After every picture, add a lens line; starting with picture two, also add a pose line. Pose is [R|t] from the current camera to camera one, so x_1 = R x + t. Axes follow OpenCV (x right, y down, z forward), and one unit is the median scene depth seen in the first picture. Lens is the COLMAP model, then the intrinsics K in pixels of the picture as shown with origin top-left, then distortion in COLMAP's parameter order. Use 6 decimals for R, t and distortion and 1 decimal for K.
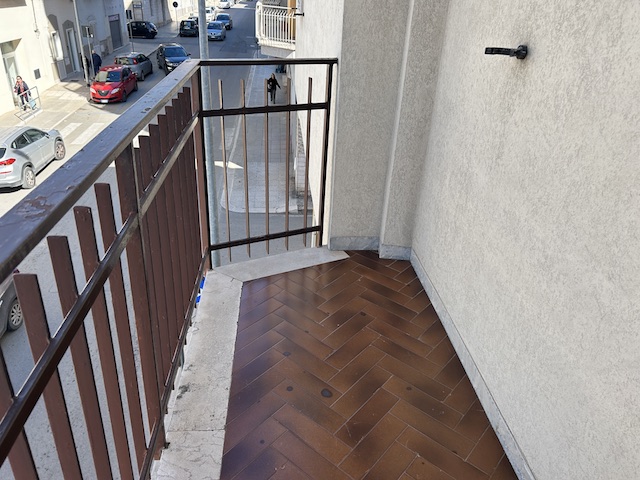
lens RADIAL K [[493.2, 0, 318.0], [0, 493.2, 240.2], [0, 0, 1]] dist [-0.005300, -0.003383]
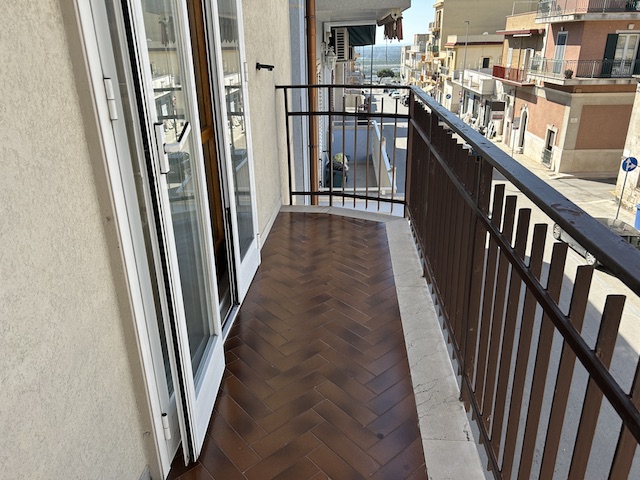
lens RADIAL K [[493.2, 0, 318.9], [0, 493.2, 239.1], [0, 0, 1]] dist [-0.005300, -0.003383]
pose [[-0.989110, -0.080942, 0.122920, -0.030872], [0.039127, 0.660518, 0.749790, -0.756382], [-0.141881, 0.746435, -0.650158, 1.427093]]
